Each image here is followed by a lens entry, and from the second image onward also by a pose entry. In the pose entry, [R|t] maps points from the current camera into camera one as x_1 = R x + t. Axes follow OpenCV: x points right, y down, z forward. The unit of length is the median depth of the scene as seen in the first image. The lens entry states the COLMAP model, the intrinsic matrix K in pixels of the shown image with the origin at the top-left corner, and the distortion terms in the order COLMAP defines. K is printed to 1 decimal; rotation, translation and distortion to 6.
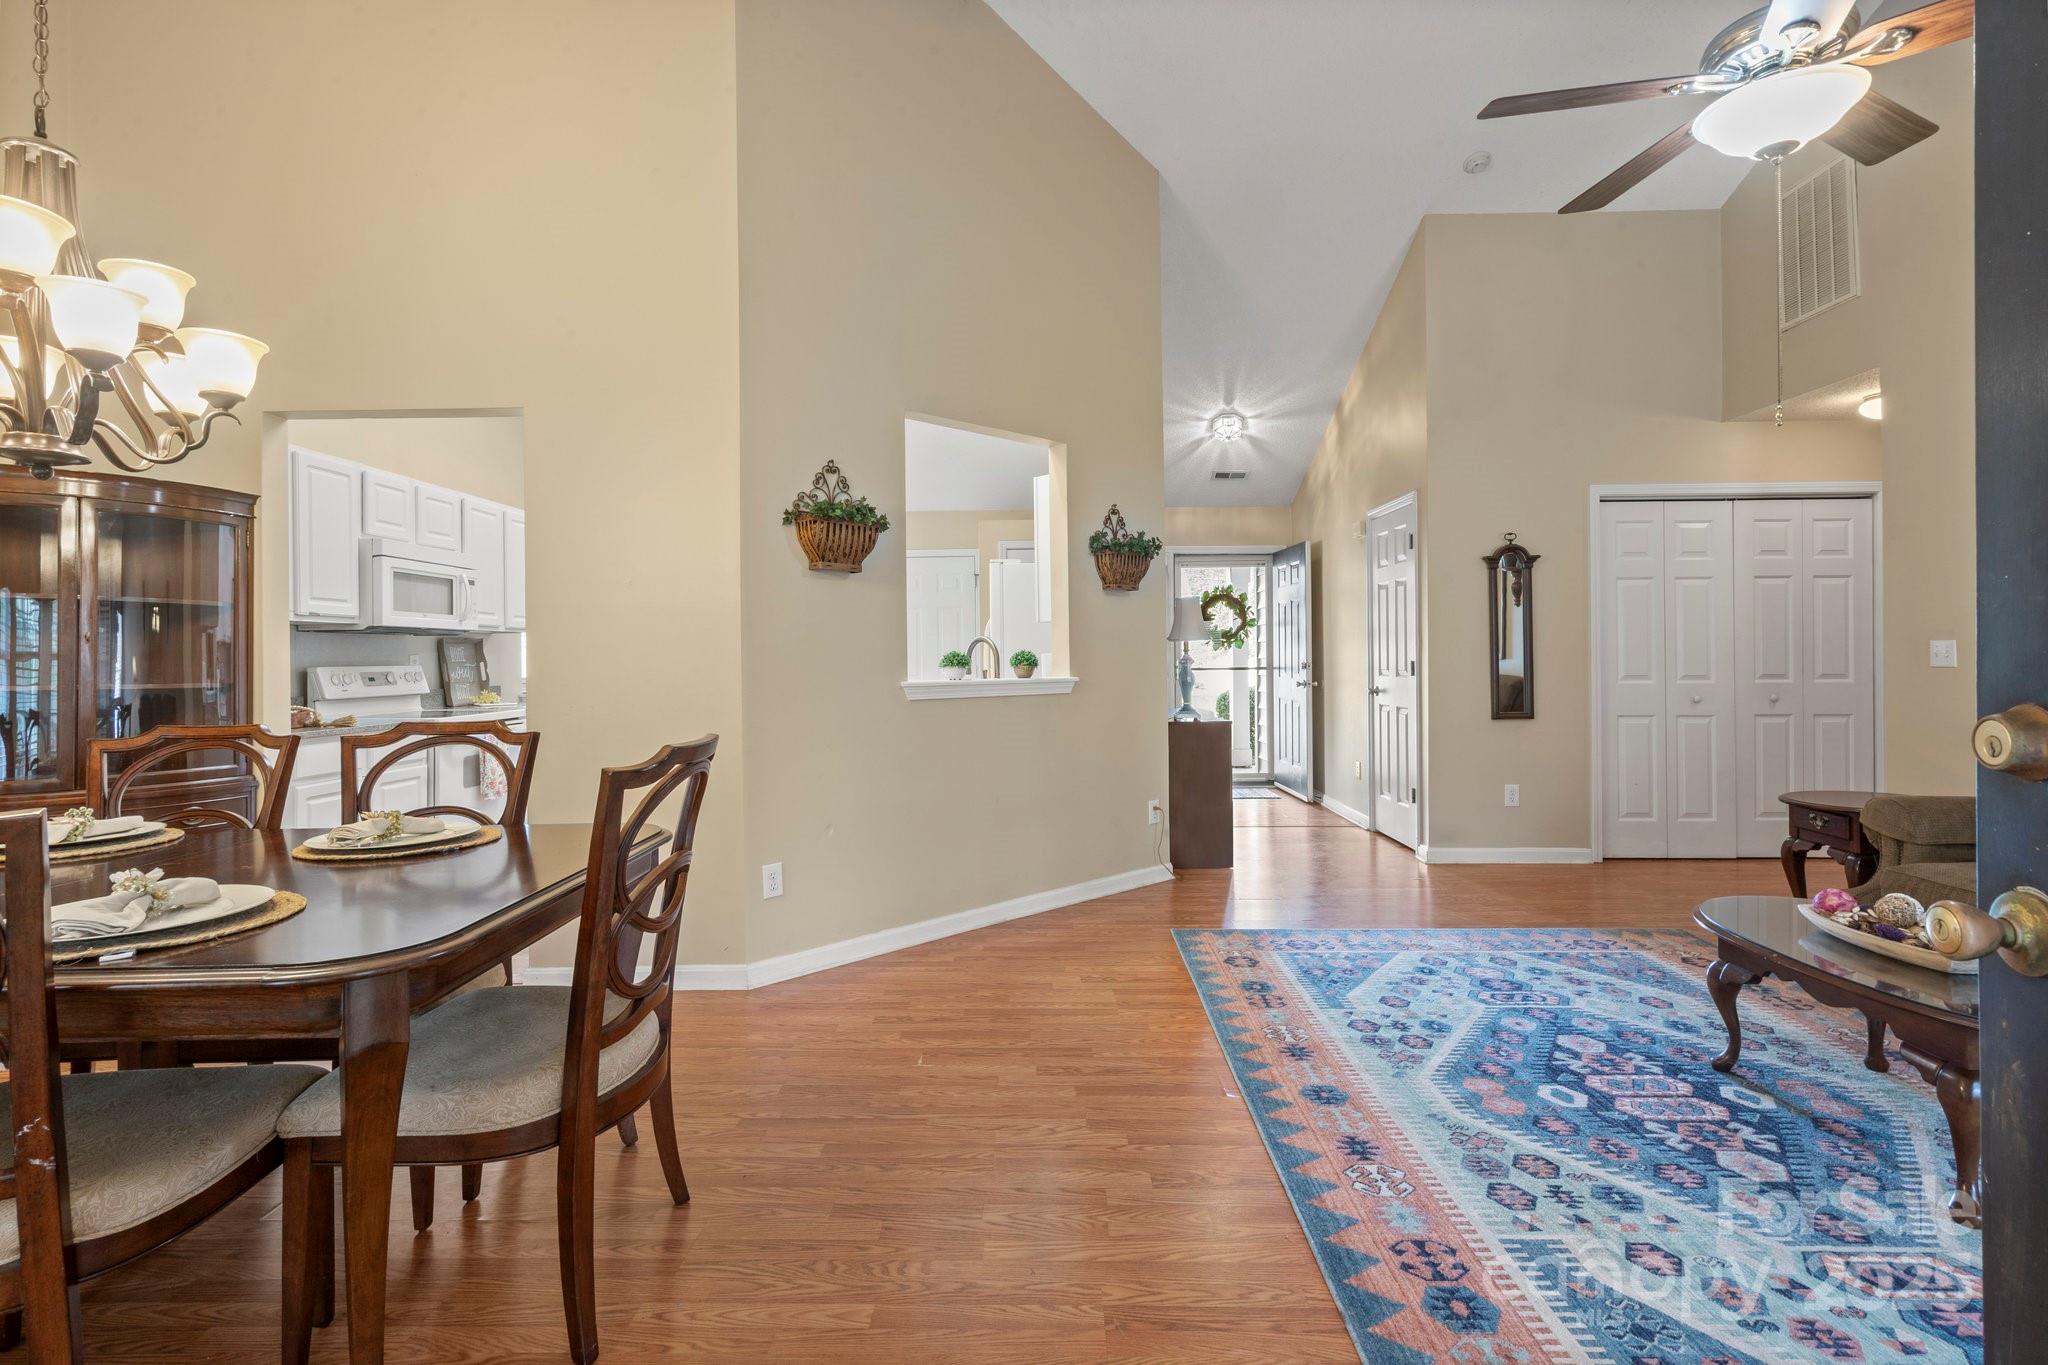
lens RADIAL K [[958.8, 0, 1017.0], [0, 958.8, 659.7], [0, 0, 1]] dist [0.002147, 0.000516]
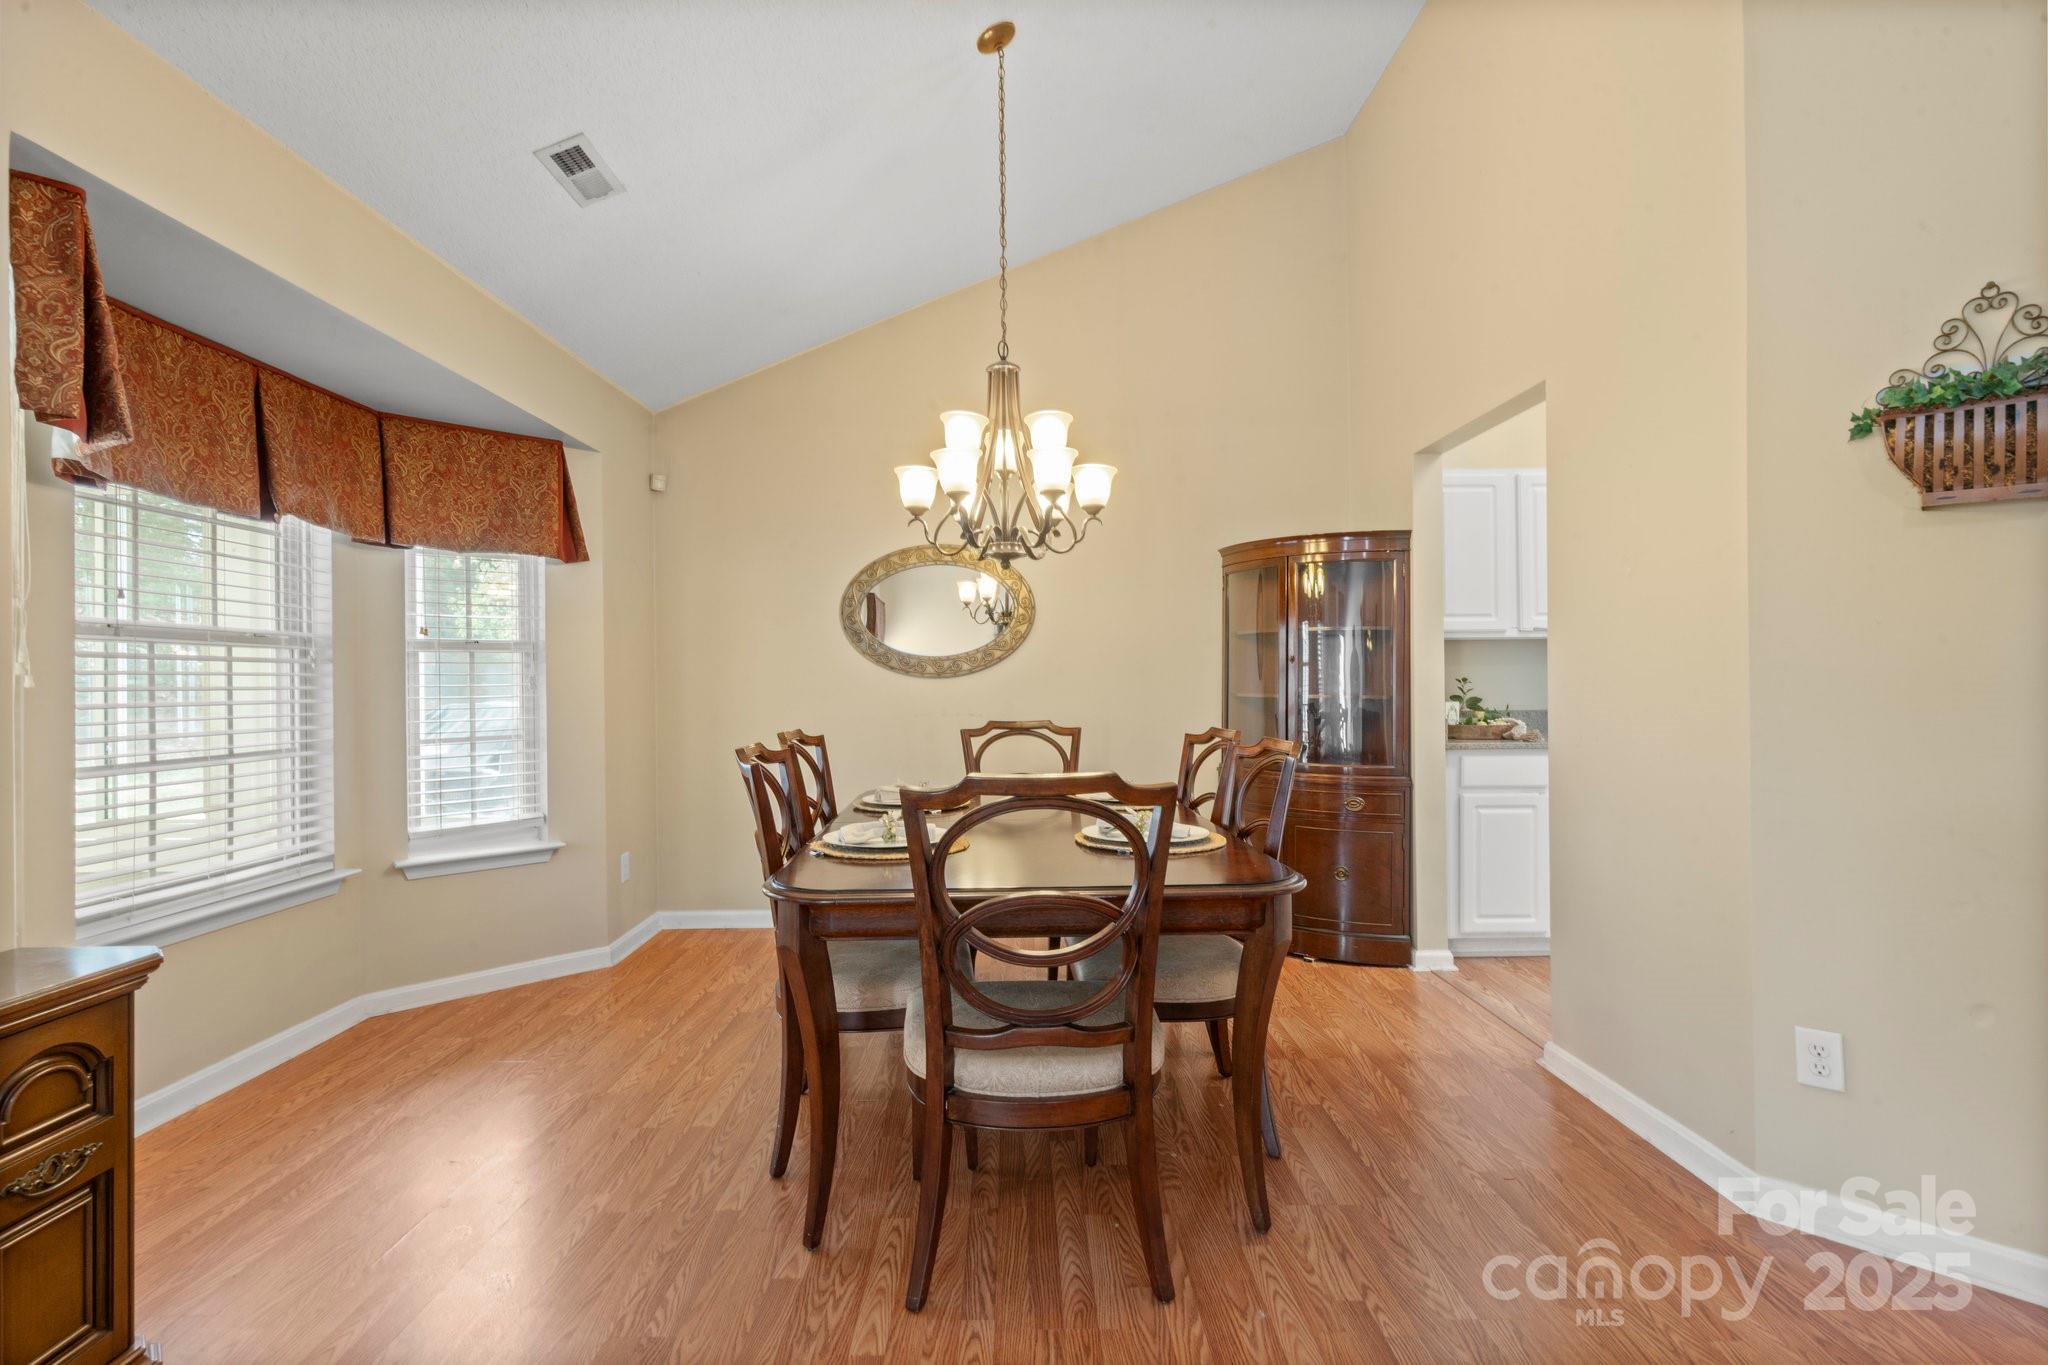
lens RADIAL K [[941.8, 0, 1022.9], [0, 941.8, 674.4], [0, 0, 1]] dist [-0.002518, 0.000030]
pose [[0.032190, 0.002251, -0.999479, 0.346565], [0.004279, 0.999988, 0.002390, -0.007190], [0.999473, -0.004354, 0.032180, 0.579135]]
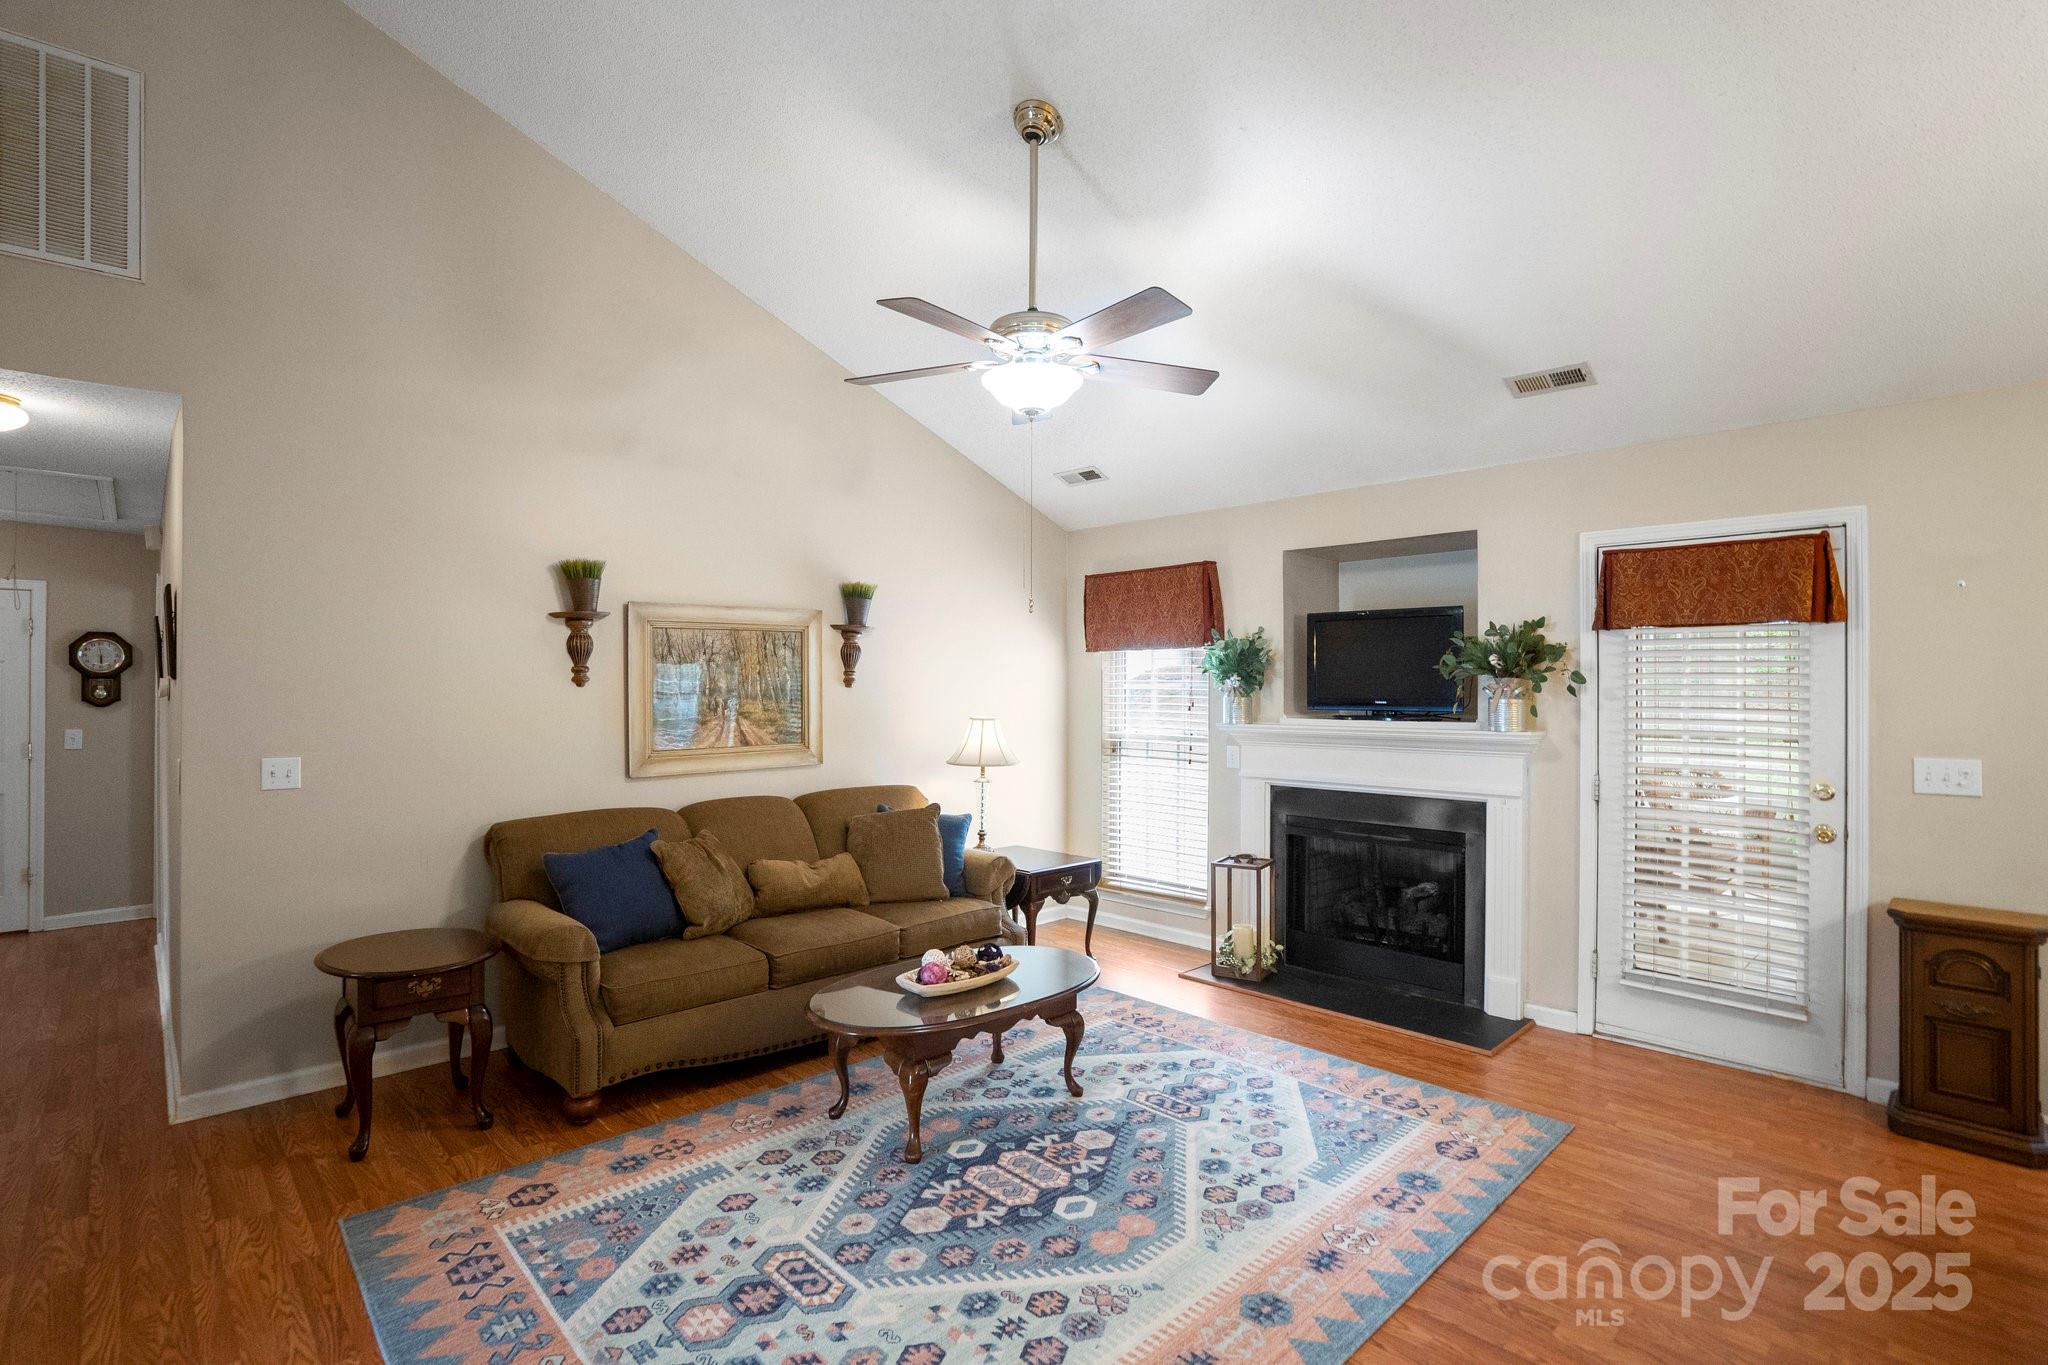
lens RADIAL K [[963.4, 0, 1025.6], [0, 963.4, 684.8], [0, 0, 1]] dist [-0.063154, 0.028174]
pose [[-0.713845, 0.007864, 0.700259, -0.111979], [0.006072, 0.999969, -0.005039, -0.101223], [-0.700277, 0.000655, -0.713871, 1.491268]]
